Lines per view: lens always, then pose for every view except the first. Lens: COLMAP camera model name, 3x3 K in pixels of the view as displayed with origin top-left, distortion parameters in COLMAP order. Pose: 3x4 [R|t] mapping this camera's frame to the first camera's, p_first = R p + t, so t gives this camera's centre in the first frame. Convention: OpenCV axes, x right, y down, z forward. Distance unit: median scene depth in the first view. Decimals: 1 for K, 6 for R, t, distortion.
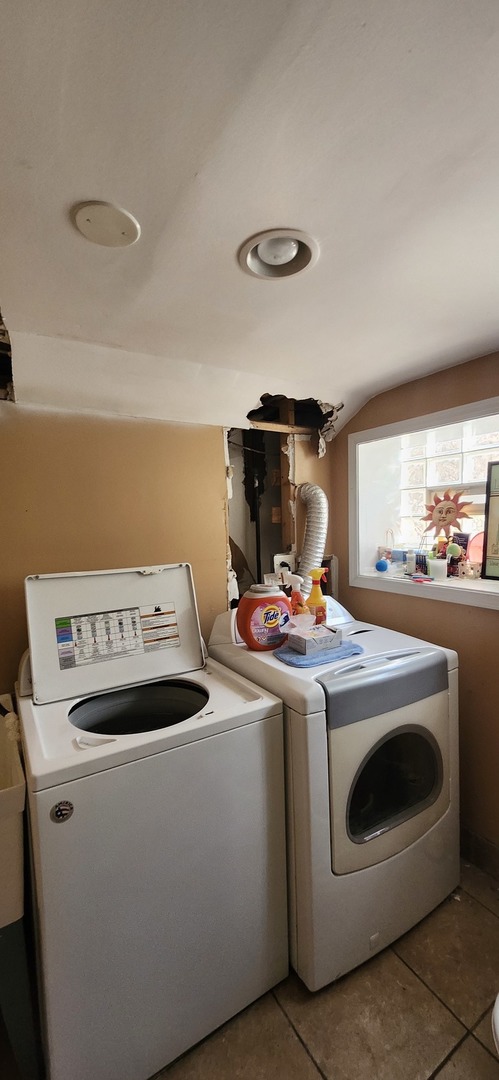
lens RADIAL K [[427.3, 0, 251.9], [0, 427.3, 548.2], [0, 0, 1]] dist [0.002518, -0.001921]
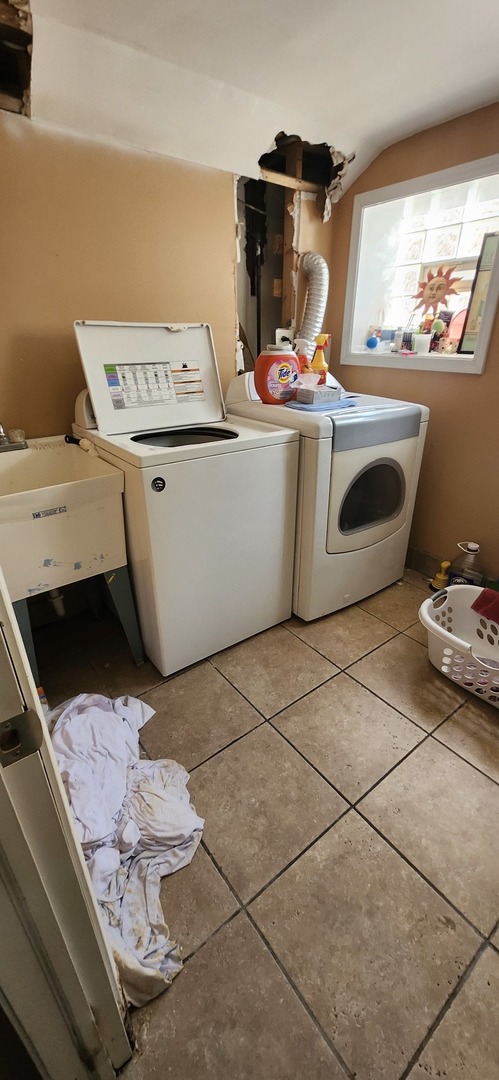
lens RADIAL K [[427.3, 0, 255.3], [0, 427.3, 539.6], [0, 0, 1]] dist [0.002518, -0.001921]
pose [[0.994950, -0.016555, 0.098999, -0.150635], [-0.022026, 0.926253, 0.376258, 0.136346], [-0.097927, -0.376539, 0.921211, -0.236056]]
